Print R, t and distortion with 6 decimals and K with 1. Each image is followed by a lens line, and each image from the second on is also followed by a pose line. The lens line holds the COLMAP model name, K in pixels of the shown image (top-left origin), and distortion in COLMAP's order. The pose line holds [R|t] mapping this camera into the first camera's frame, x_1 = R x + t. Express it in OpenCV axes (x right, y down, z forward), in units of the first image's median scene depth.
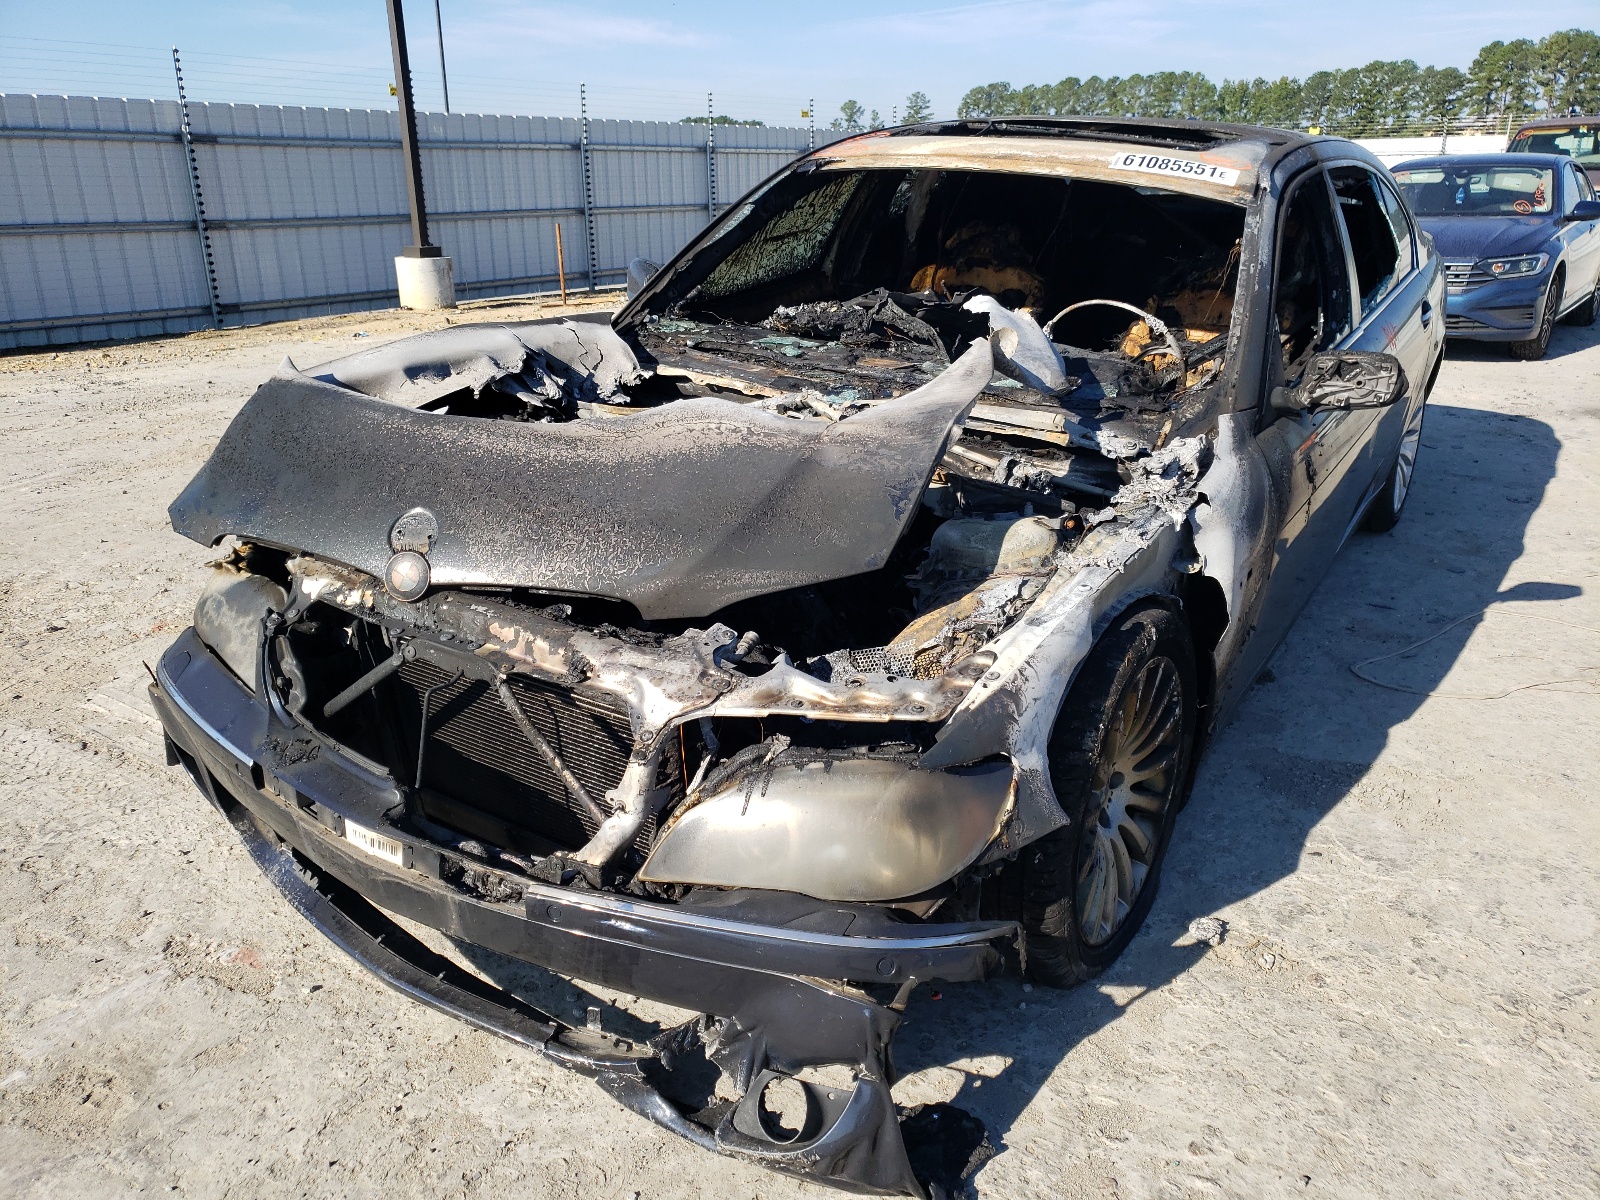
lens RADIAL K [[1208.5, 0, 810.3], [0, 1208.5, 602.5], [0, 0, 1]] dist [0.031016, -0.020385]
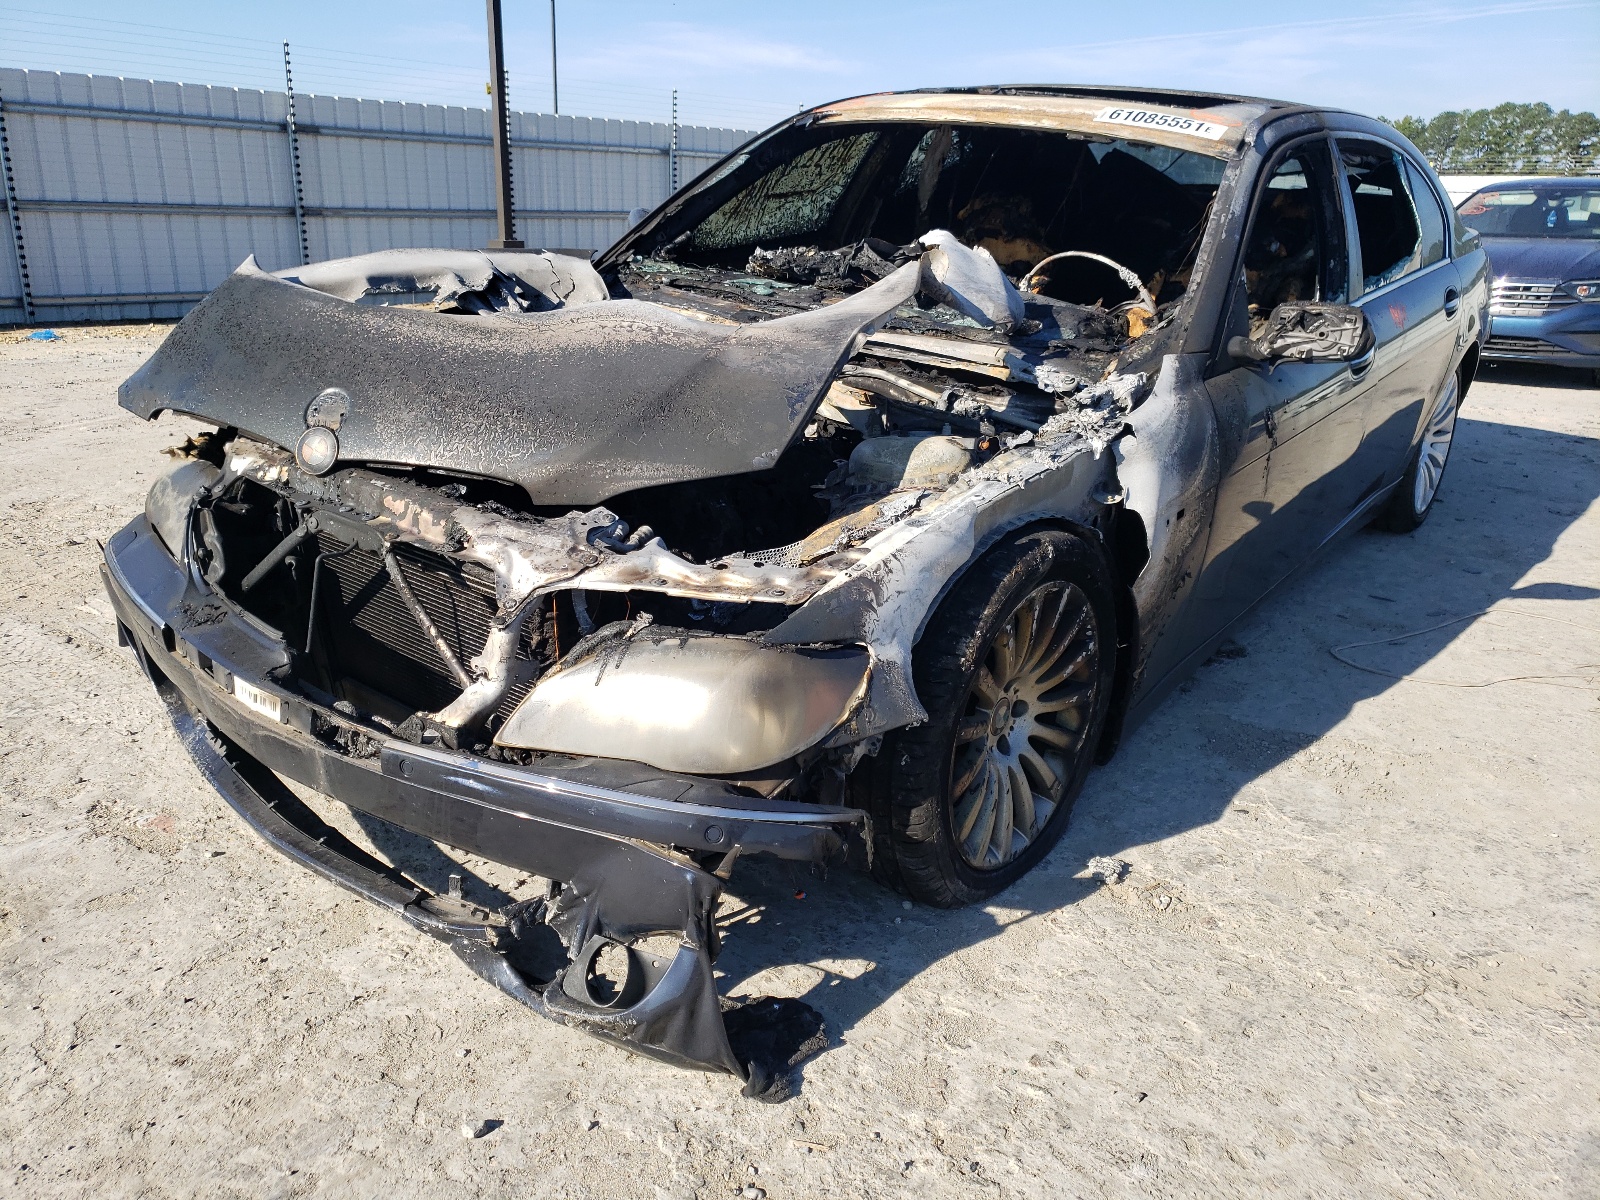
lens RADIAL K [[1208.5, 0, 797.5], [0, 1208.5, 602.6], [0, 0, 1]] dist [0.031016, -0.020385]
pose [[0.995330, 0.059570, -0.075955, 0.141779], [-0.060878, 0.998032, -0.015016, 0.086302], [0.074911, 0.019569, 0.996998, 0.004168]]
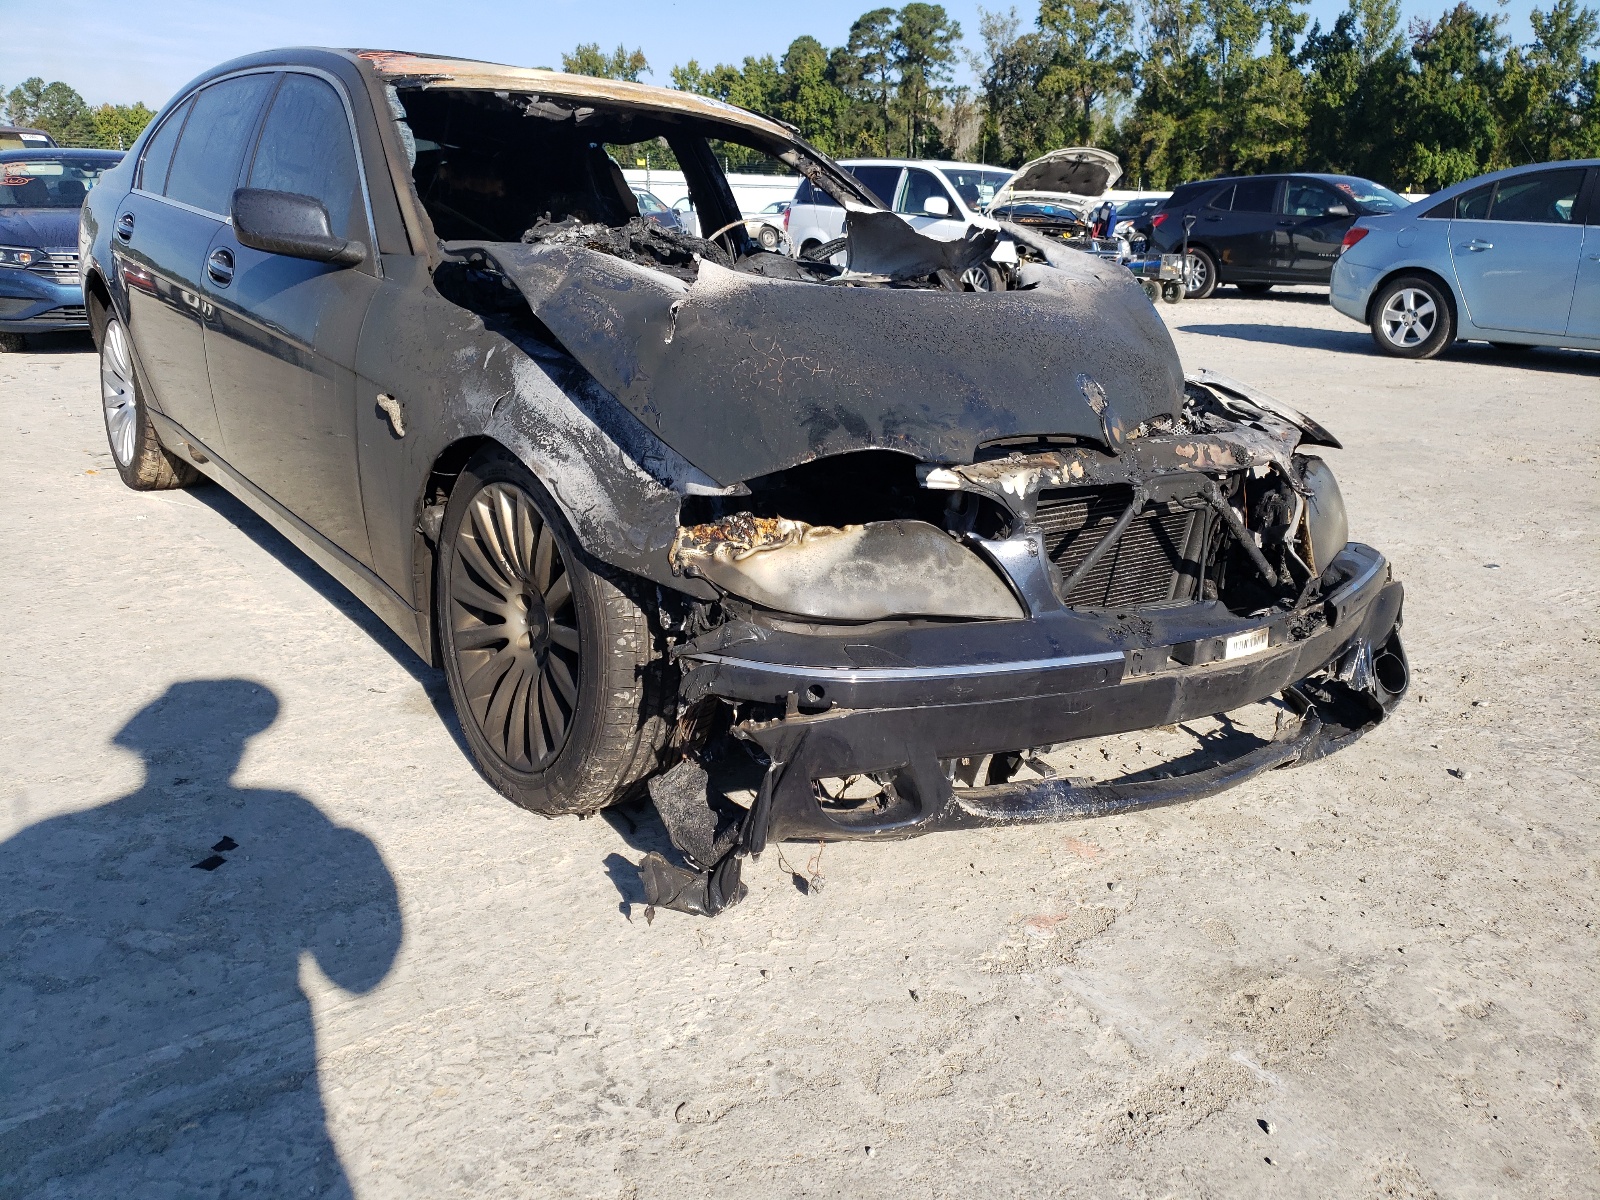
lens RADIAL K [[1208.5, 0, 801.6], [0, 1208.5, 601.4], [0, 0, 1]] dist [0.031016, -0.020385]
pose [[0.345690, -0.280851, 0.895333, -1.237533], [0.296311, 0.938009, 0.179831, -0.133750], [-0.890336, 0.203131, 0.407479, 0.748216]]
